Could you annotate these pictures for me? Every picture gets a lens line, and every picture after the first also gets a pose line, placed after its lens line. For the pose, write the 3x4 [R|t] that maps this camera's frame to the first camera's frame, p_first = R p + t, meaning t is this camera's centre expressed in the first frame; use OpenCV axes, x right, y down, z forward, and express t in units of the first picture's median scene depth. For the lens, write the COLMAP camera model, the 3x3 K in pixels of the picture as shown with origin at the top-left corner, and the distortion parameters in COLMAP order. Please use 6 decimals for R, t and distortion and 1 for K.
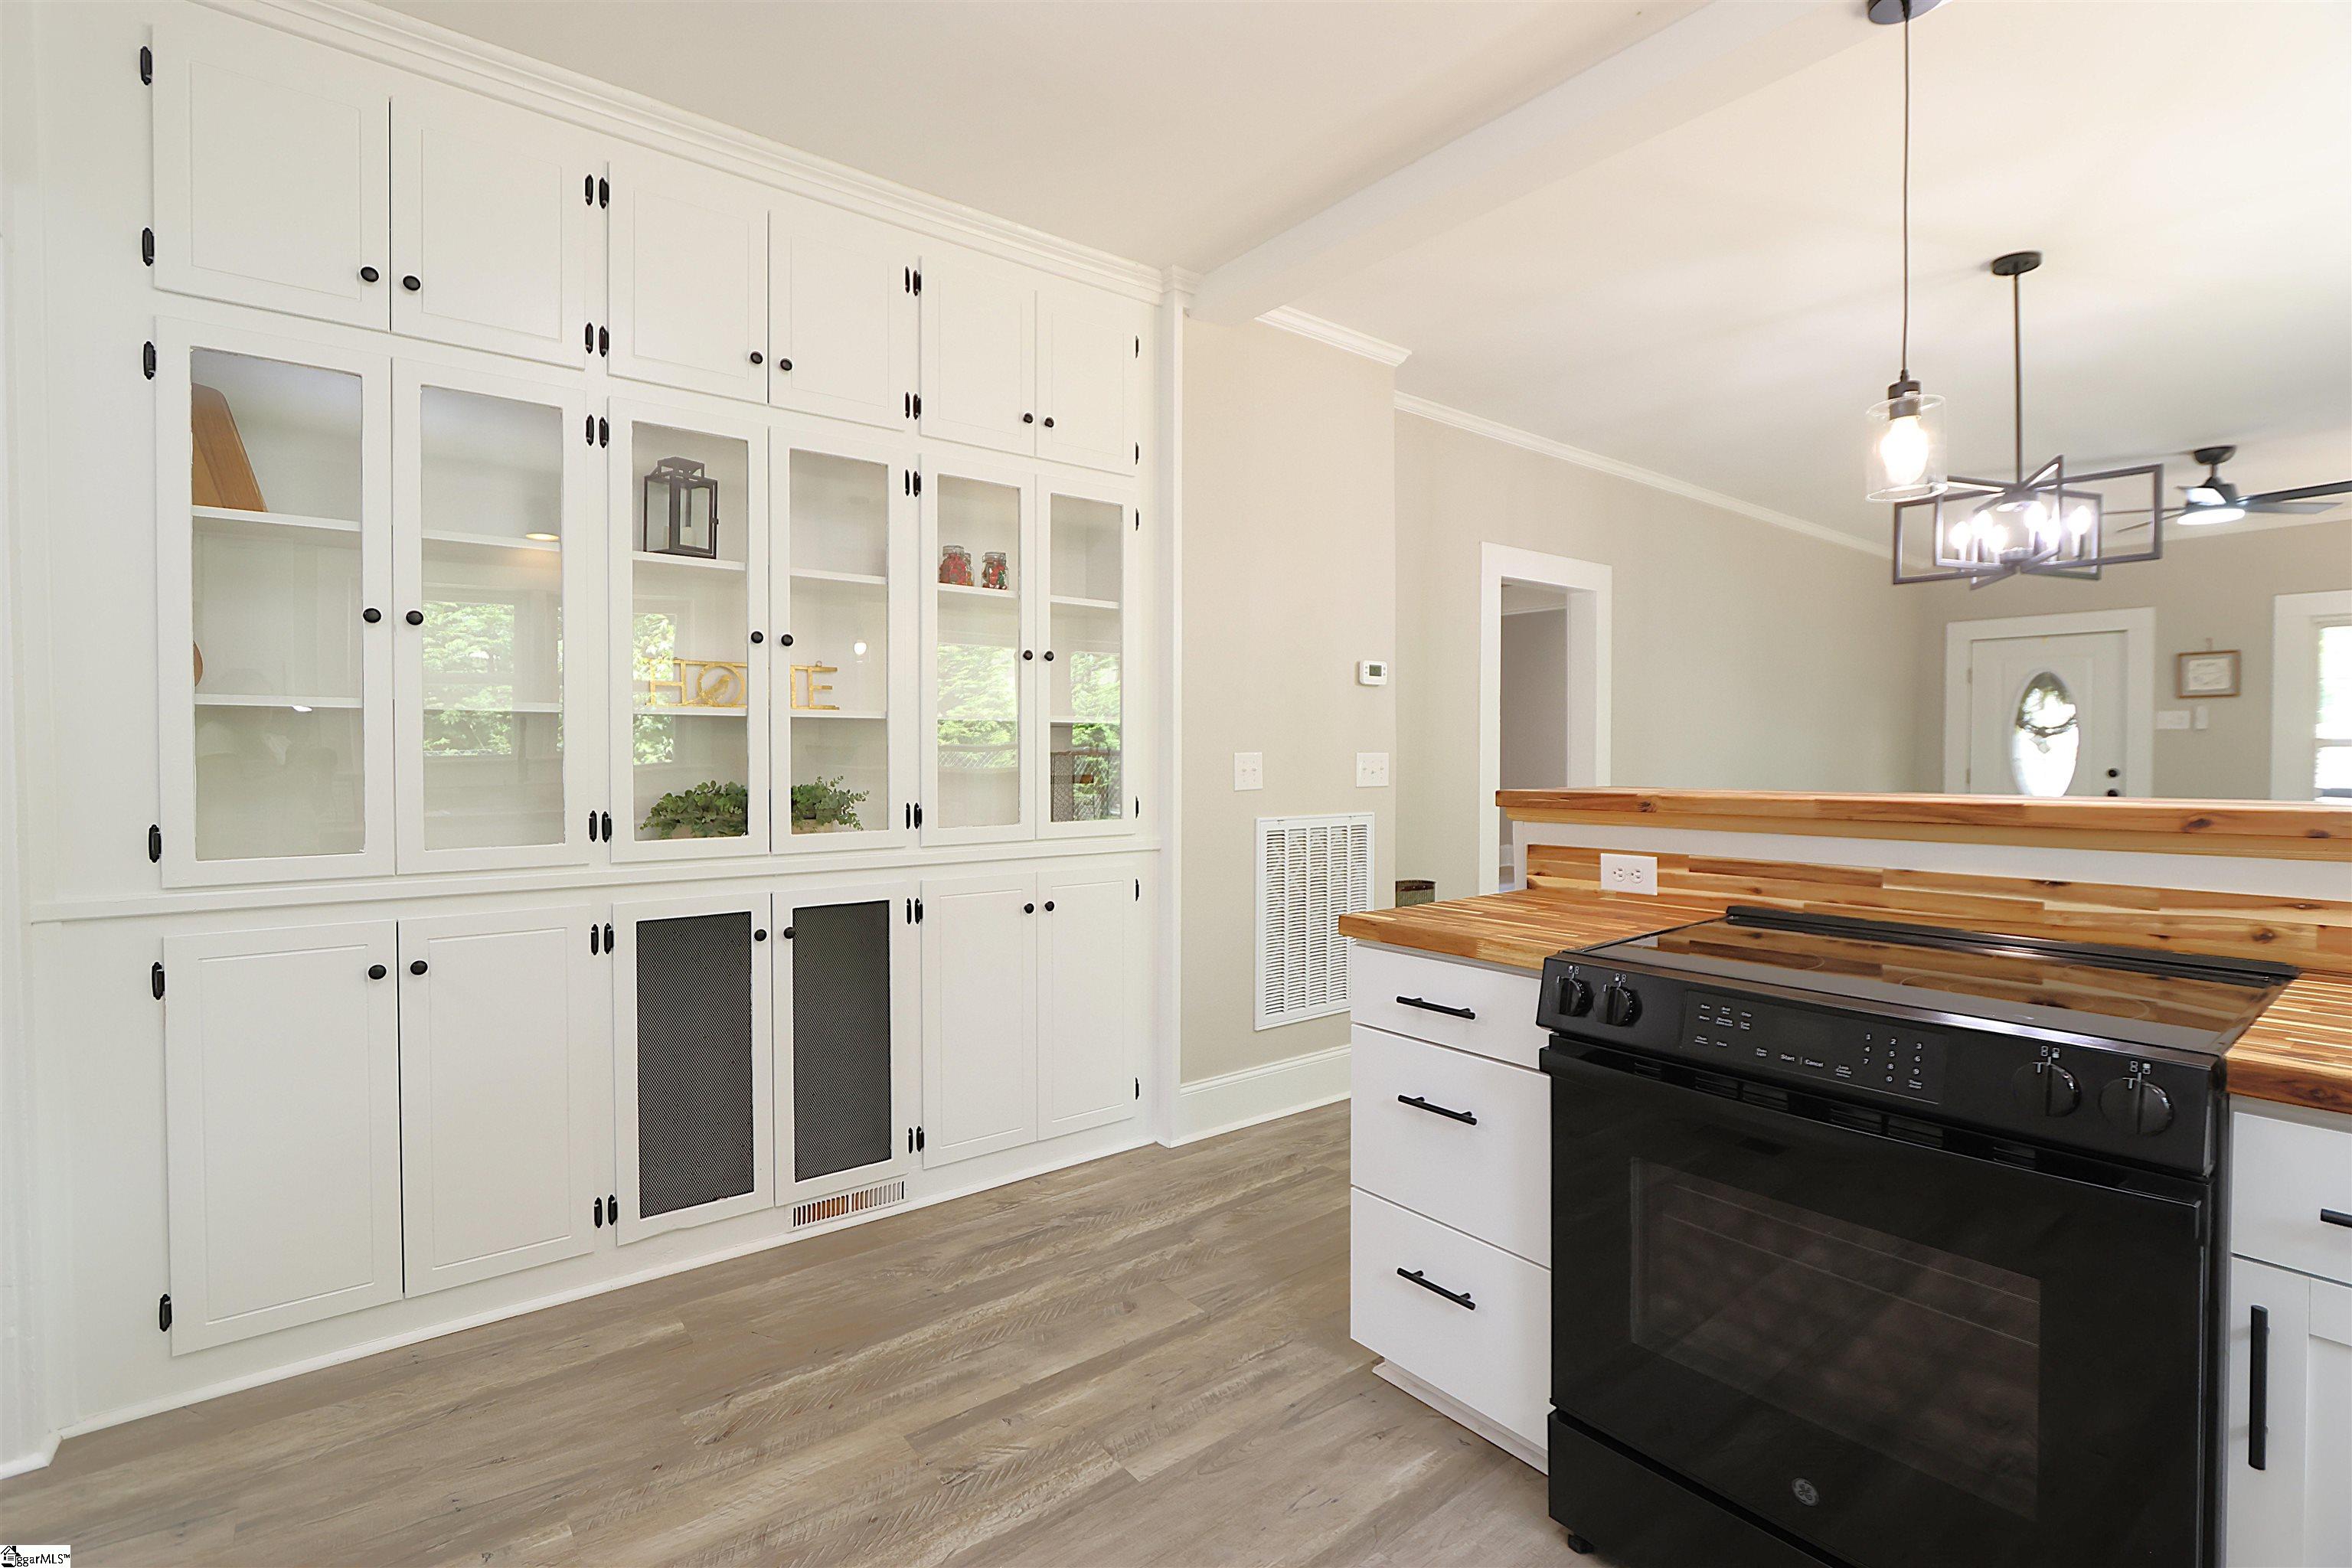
lens RADIAL K [[1077.0, 0, 1167.6], [0, 1077.0, 770.3], [0, 0, 1]] dist [-0.019534, 0.003712]
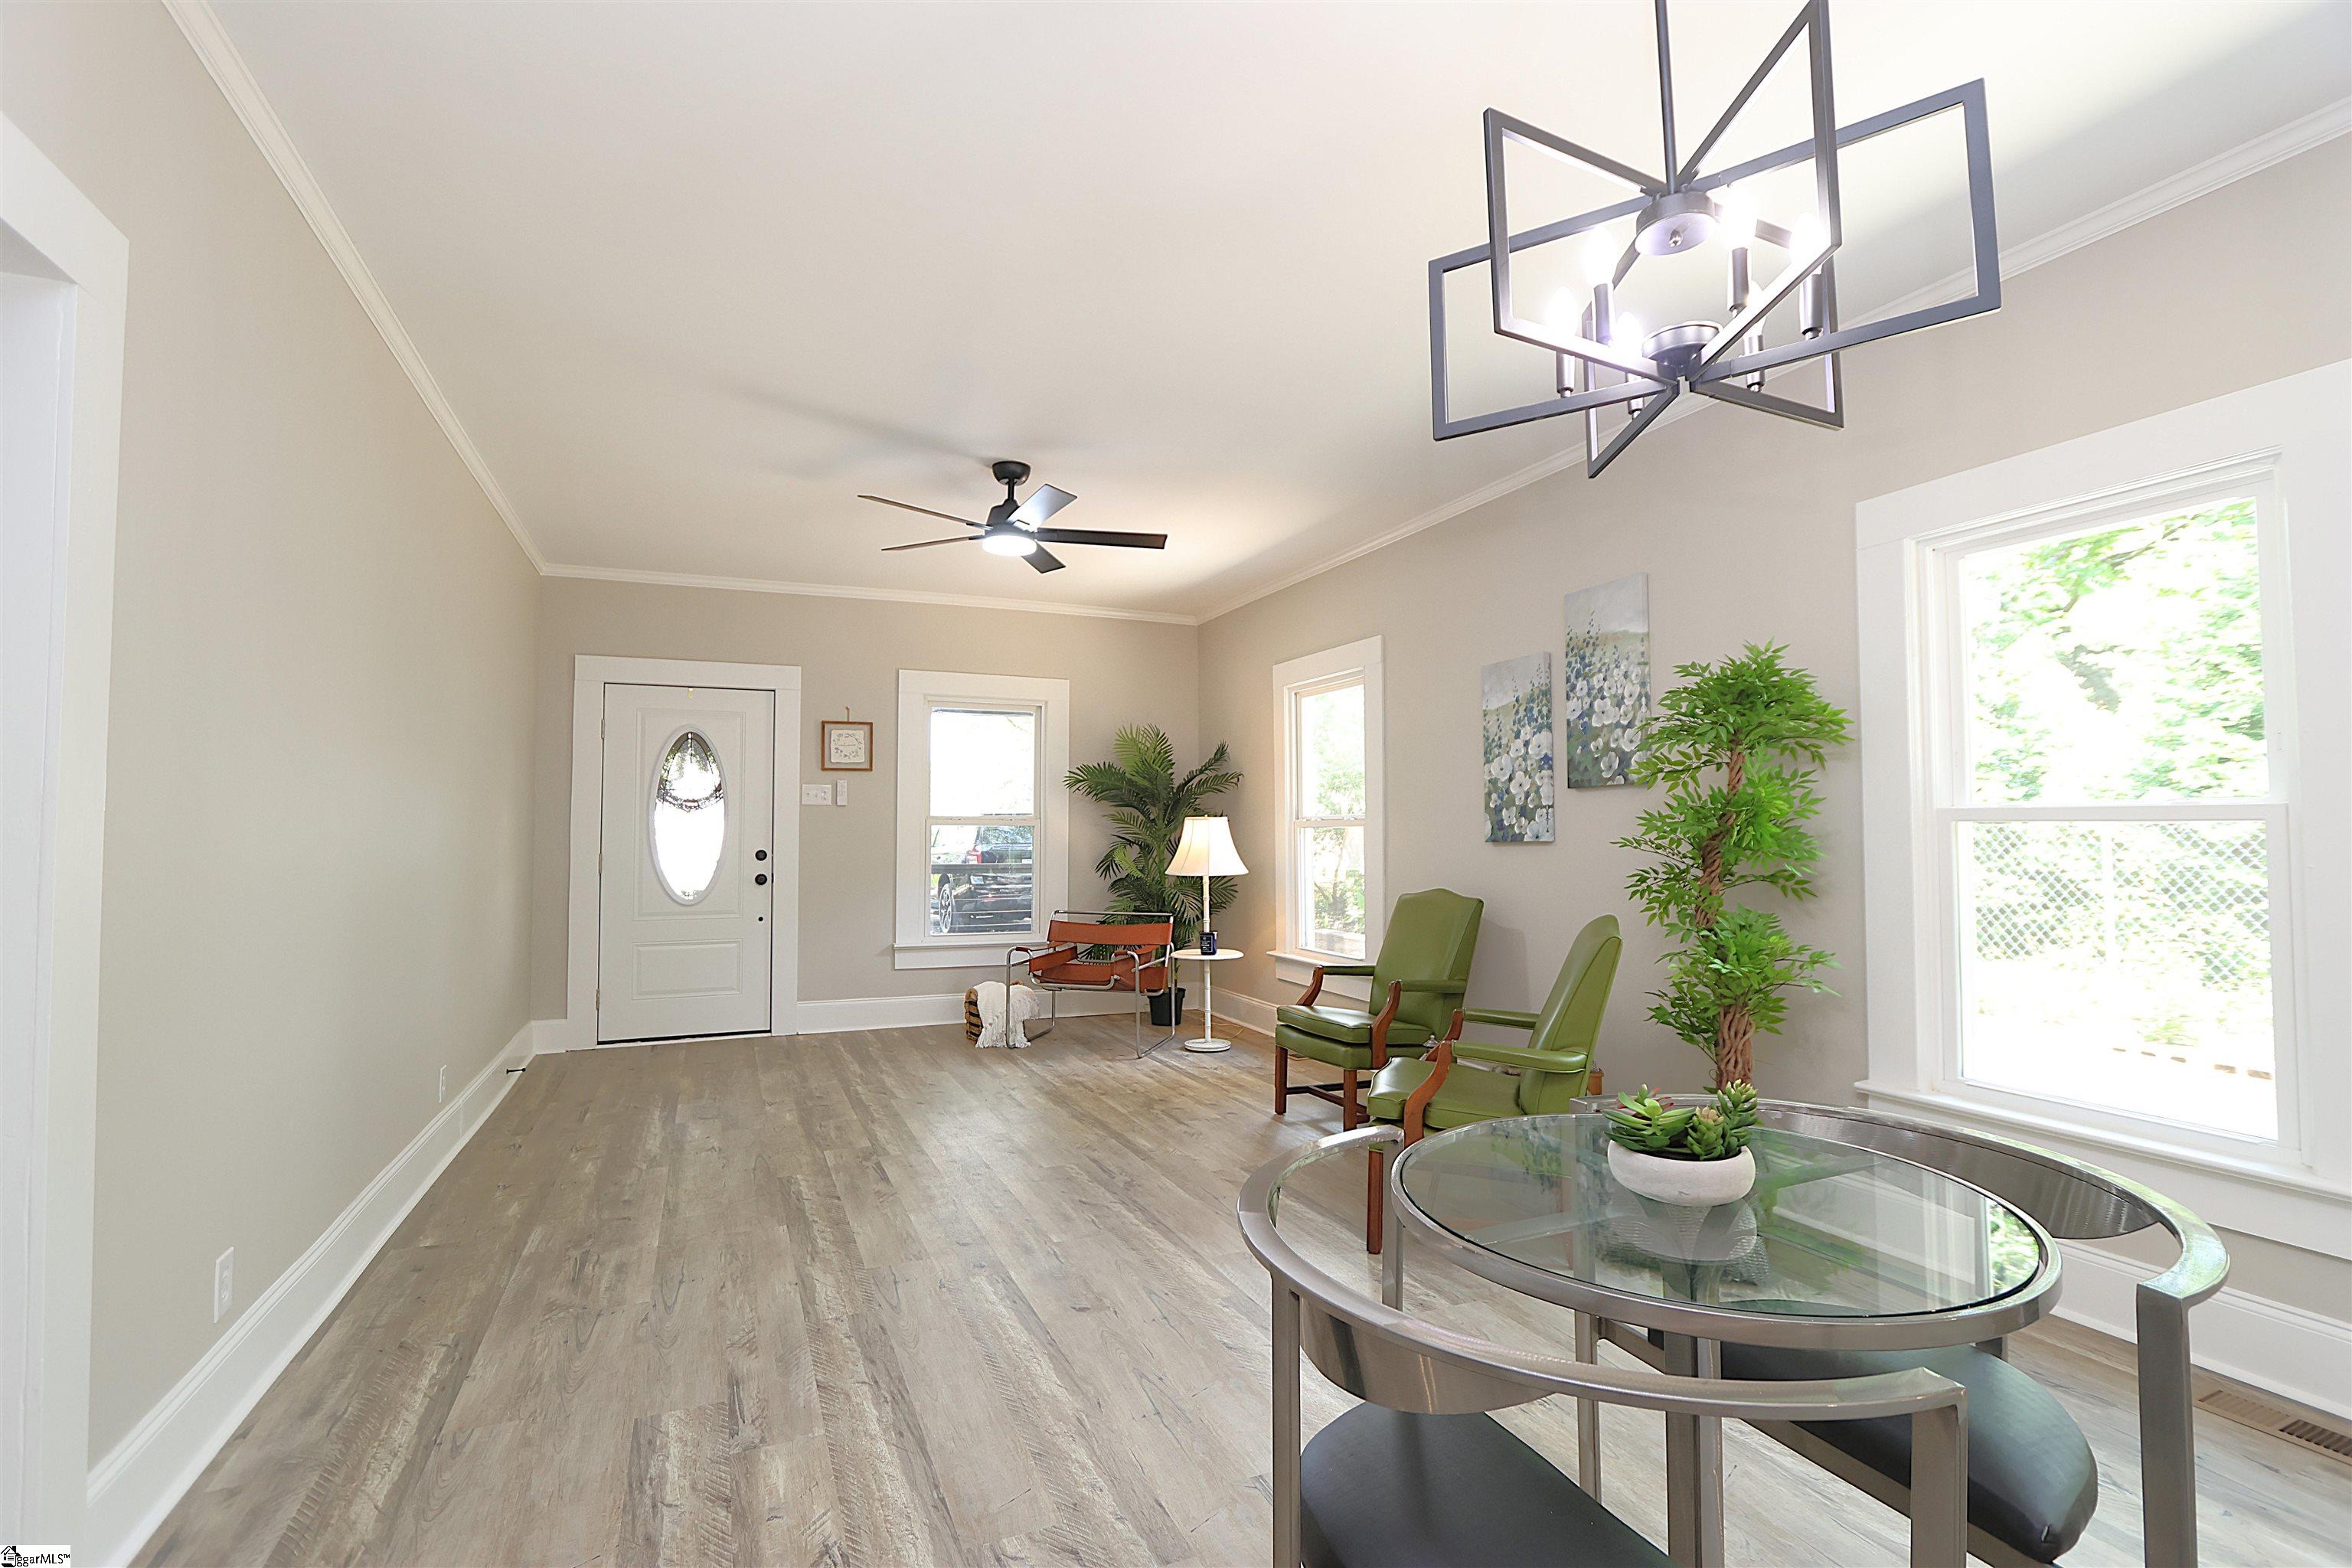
lens RADIAL K [[1077.0, 0, 1175.0], [0, 1077.0, 793.2], [0, 0, 1]] dist [-0.019534, 0.003712]
pose [[0.257897, 0.035533, 0.965519, 0.396091], [0.018598, 0.998956, -0.041732, -0.012676], [-0.965993, 0.028719, 0.256967, 1.283243]]
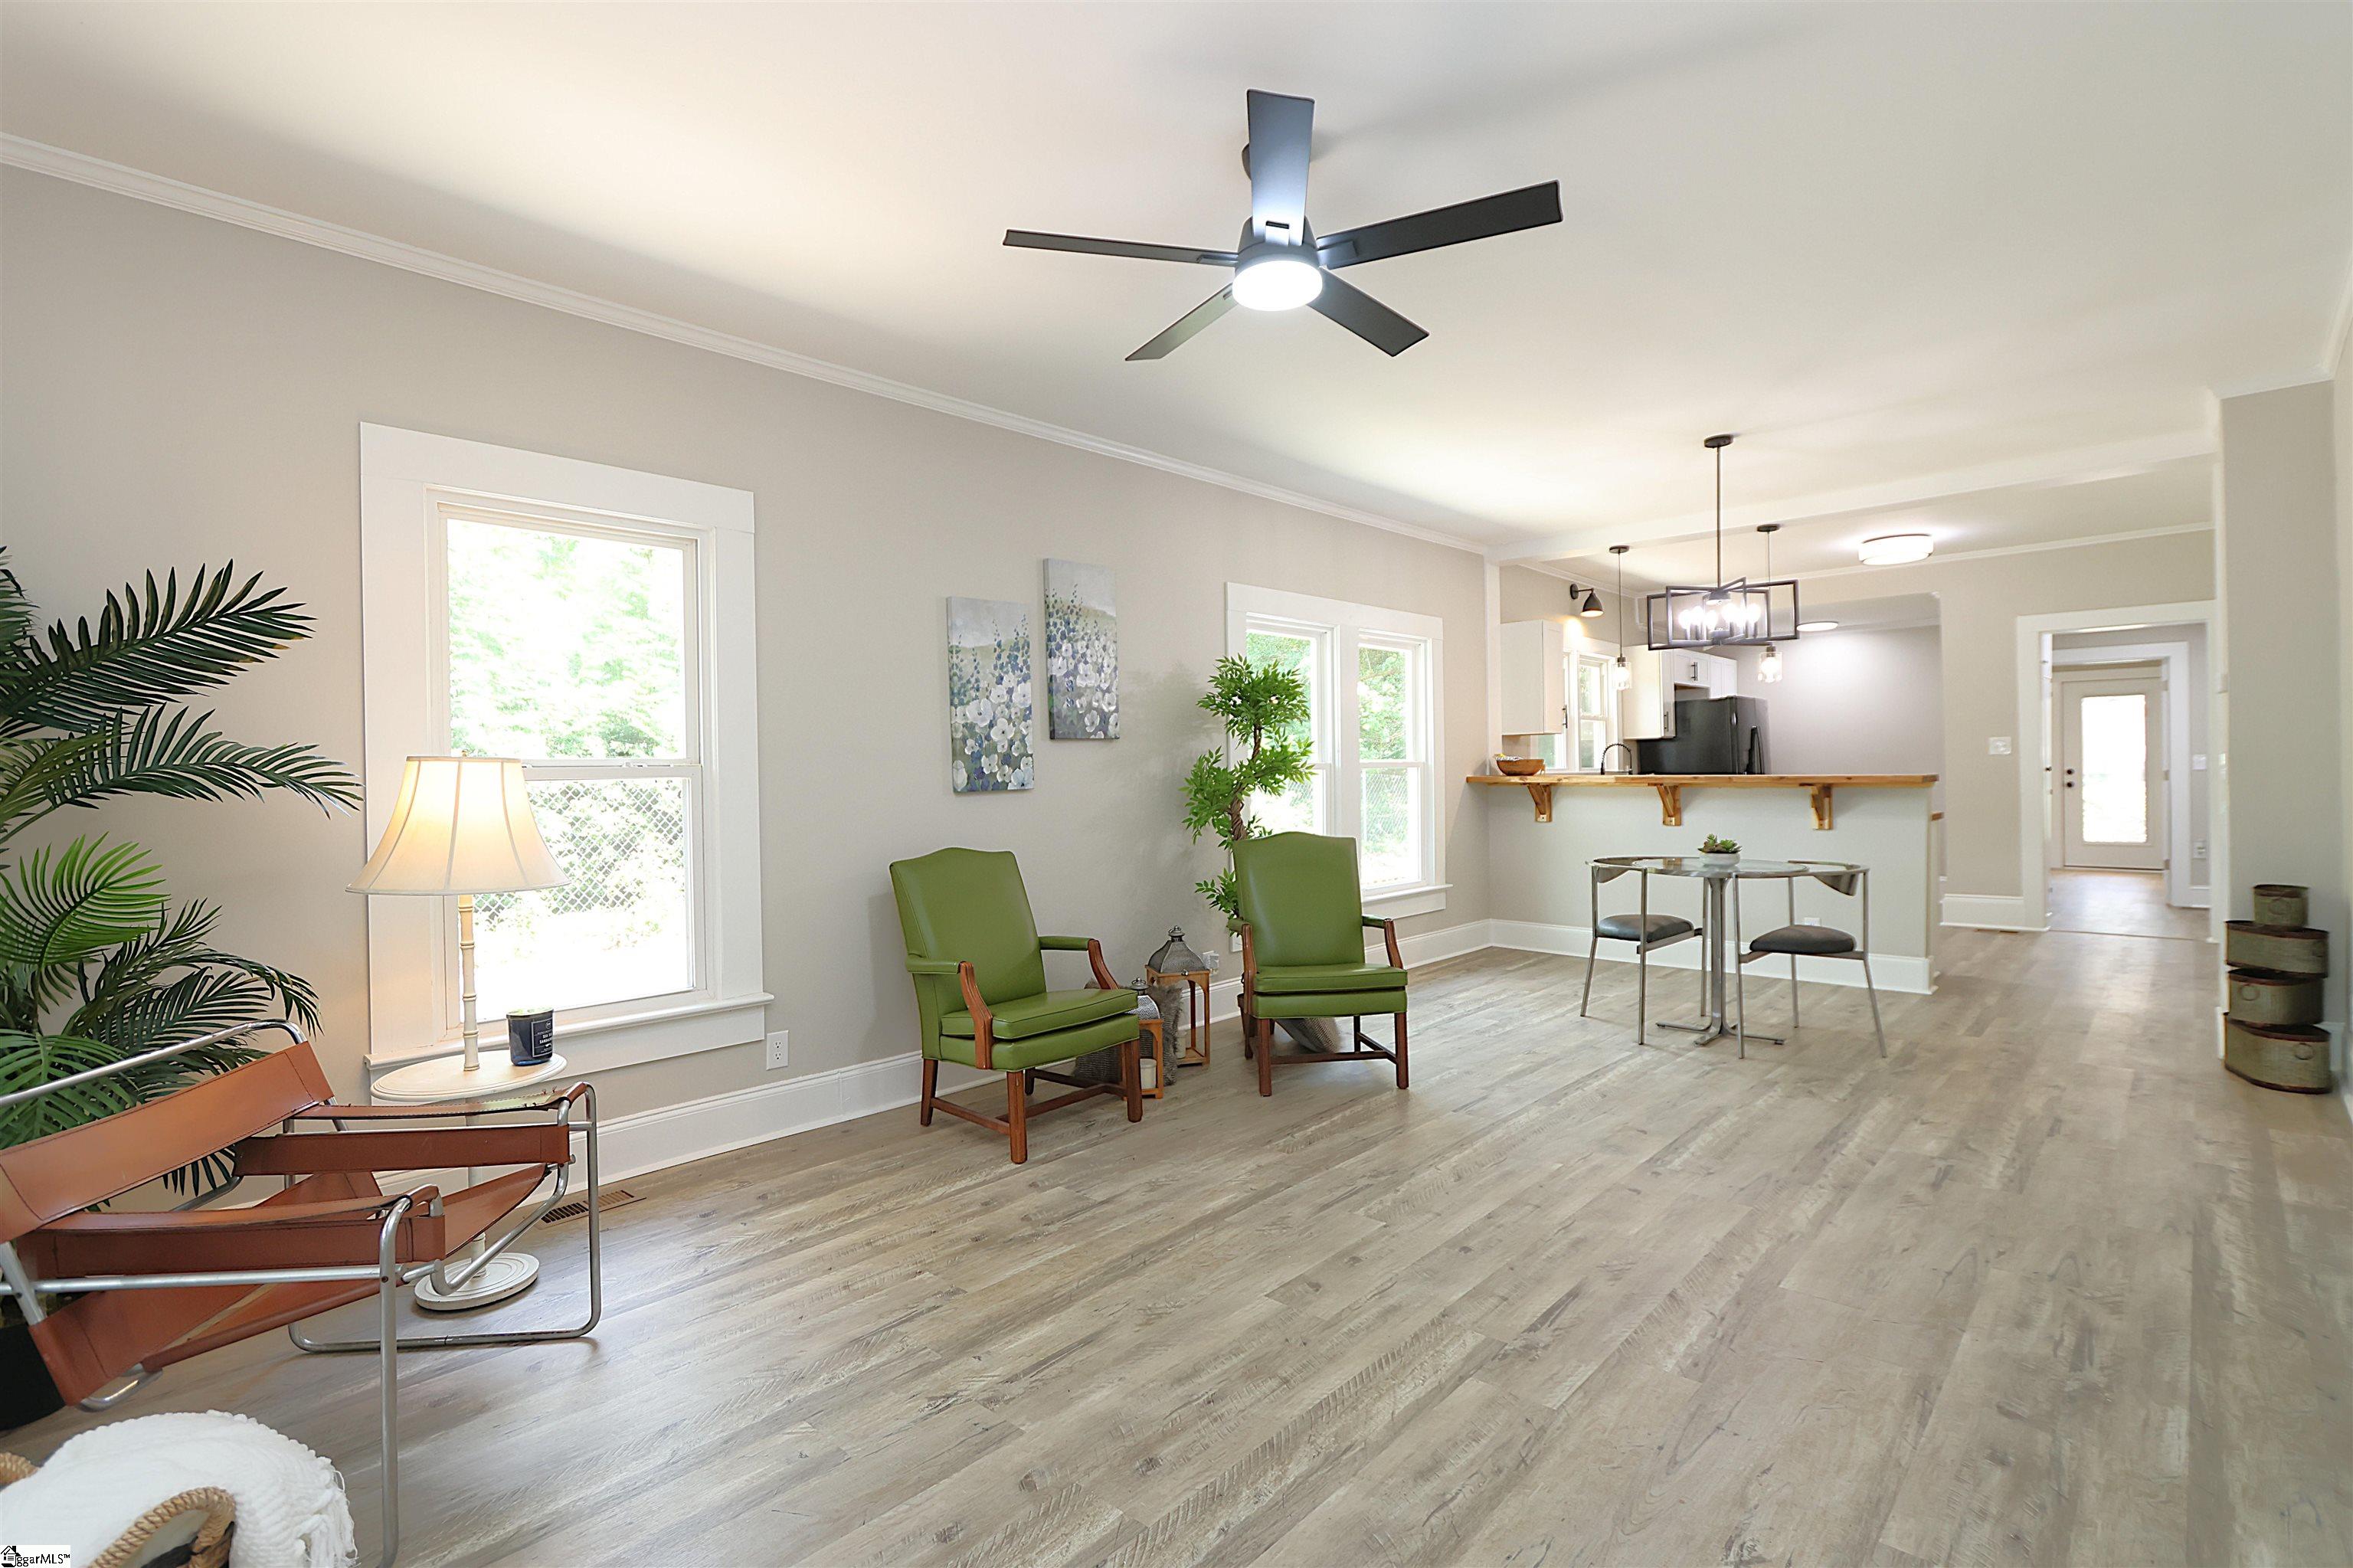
lens RADIAL K [[1099.8, 0, 1182.5], [0, 1099.8, 776.1], [0, 0, 1]] dist [-0.018086, 0.003384]
pose [[-0.988273, 0.018637, -0.151559, 2.133042], [0.015616, 0.999655, 0.021098, -0.049500], [0.151900, 0.018484, -0.988223, 2.895174]]
